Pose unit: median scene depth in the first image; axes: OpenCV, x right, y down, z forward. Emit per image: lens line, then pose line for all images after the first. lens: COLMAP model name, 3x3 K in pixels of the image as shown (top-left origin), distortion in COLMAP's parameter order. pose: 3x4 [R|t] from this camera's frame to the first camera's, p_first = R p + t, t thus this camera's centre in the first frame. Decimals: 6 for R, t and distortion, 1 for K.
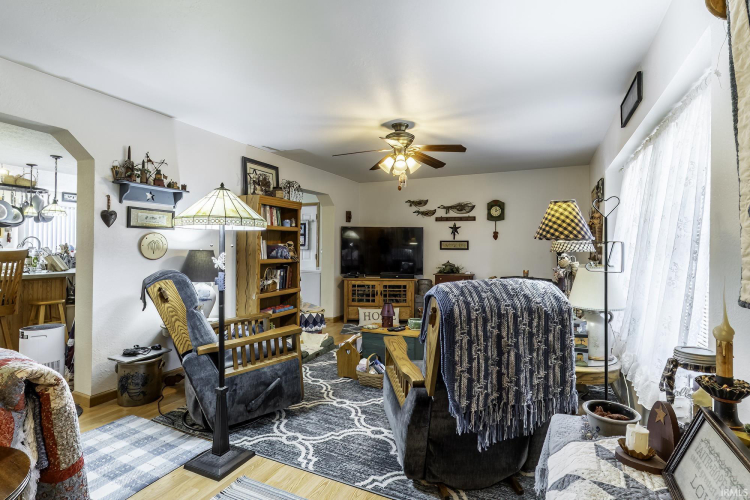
lens RADIAL K [[373.5, 0, 360.7], [0, 373.5, 247.6], [0, 0, 1]] dist [-0.001421, -0.000963]
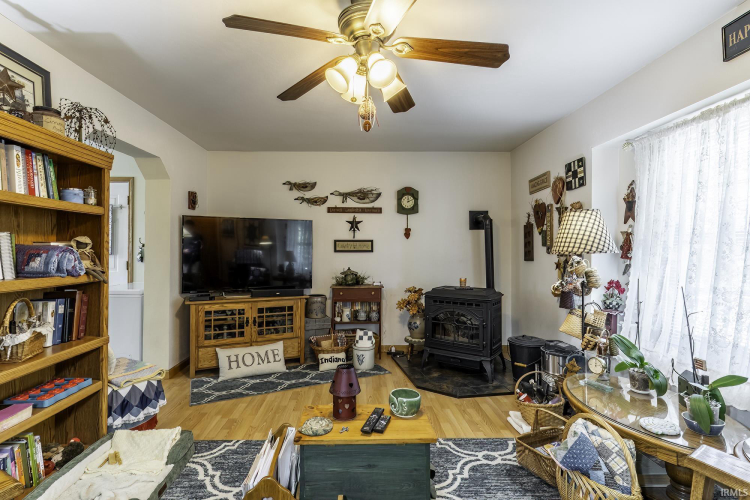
lens RADIAL K [[373.5, 0, 360.7], [0, 373.5, 247.6], [0, 0, 1]] dist [-0.001421, -0.000963]
pose [[0.887020, -0.003078, 0.461722, -0.080236], [0.006363, 0.999964, -0.005558, 0.001005], [-0.461688, 0.007868, 0.887008, 0.359045]]
